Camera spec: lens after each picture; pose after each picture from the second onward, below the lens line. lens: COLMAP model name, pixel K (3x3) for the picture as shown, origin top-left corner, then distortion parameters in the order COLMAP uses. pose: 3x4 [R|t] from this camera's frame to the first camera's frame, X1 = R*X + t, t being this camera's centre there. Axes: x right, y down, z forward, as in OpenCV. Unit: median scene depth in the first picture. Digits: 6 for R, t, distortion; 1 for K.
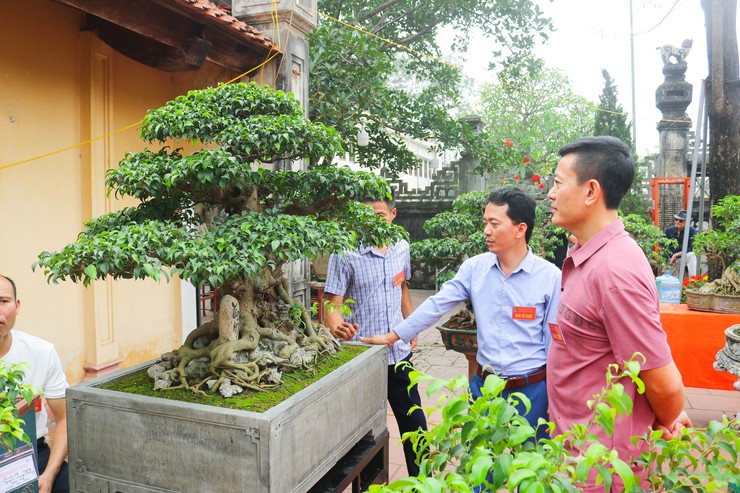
lens RADIAL K [[640.7, 0, 370.9], [0, 640.7, 246.5], [0, 0, 1]] dist [-0.140568, 0.104734]
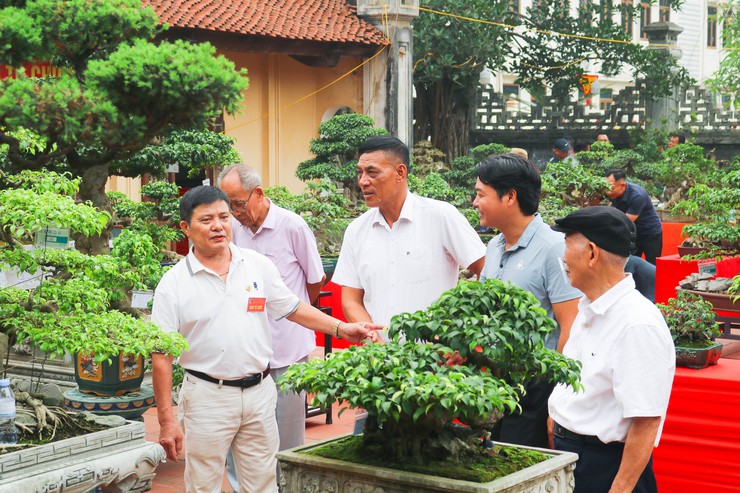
lens RADIAL K [[1415.2, 0, 369.1], [0, 1415.2, 246.3], [0, 0, 1]] dist [-0.020147, 0.000000]
pose [[0.973071, 0.015466, -0.229986, 0.472842], [-0.007709, 0.999372, 0.034591, 0.040494], [0.230376, -0.031886, 0.972579, -1.828362]]
